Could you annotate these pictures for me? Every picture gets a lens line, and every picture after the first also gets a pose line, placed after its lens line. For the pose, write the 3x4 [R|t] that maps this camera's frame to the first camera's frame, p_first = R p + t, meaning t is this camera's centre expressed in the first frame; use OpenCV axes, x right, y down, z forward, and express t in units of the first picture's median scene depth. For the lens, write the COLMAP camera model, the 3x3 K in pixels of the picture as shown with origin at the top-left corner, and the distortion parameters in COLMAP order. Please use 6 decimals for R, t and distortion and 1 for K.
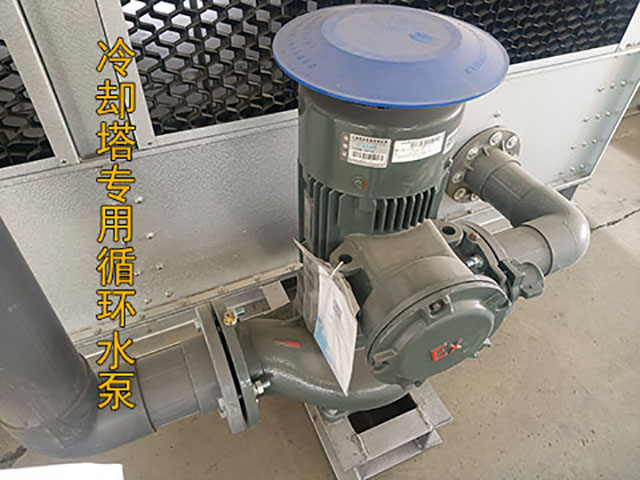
lens RADIAL K [[473.7, 0, 320.9], [0, 473.7, 236.5], [0, 0, 1]] dist [0.013194, -0.004865]
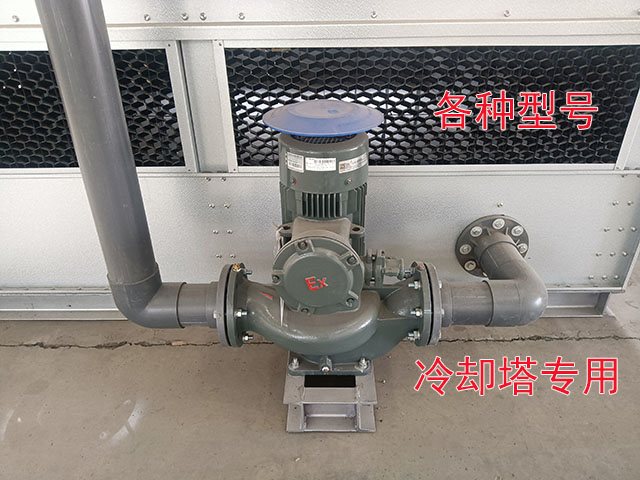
lens RADIAL K [[473.7, 0, 319.4], [0, 473.7, 239.3], [0, 0, 1]] dist [0.013194, -0.004865]
pose [[0.900341, 0.176195, -0.397922, 0.667663], [-0.271967, 0.941630, -0.198412, 0.309014], [0.339736, 0.286860, 0.895707, -0.392076]]
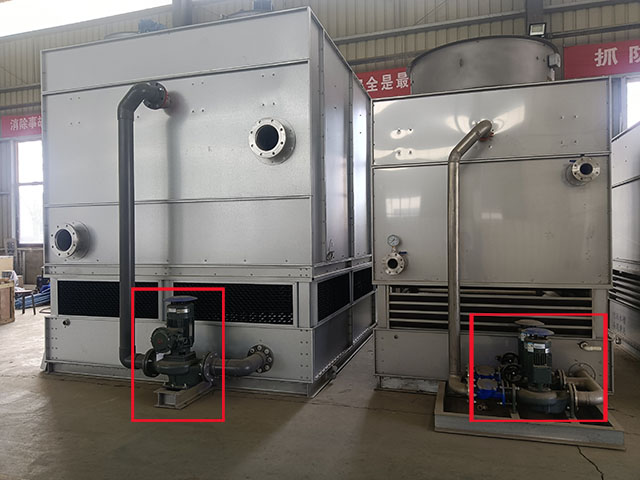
lens RADIAL K [[473.7, 0, 318.8], [0, 473.7, 240.8], [0, 0, 1]] dist [0.013194, -0.004865]
pose [[0.783581, -0.022937, -0.620866, 4.018698], [-0.400550, 0.745258, -0.533057, 1.201389], [0.474933, 0.666381, 0.574783, -1.698057]]
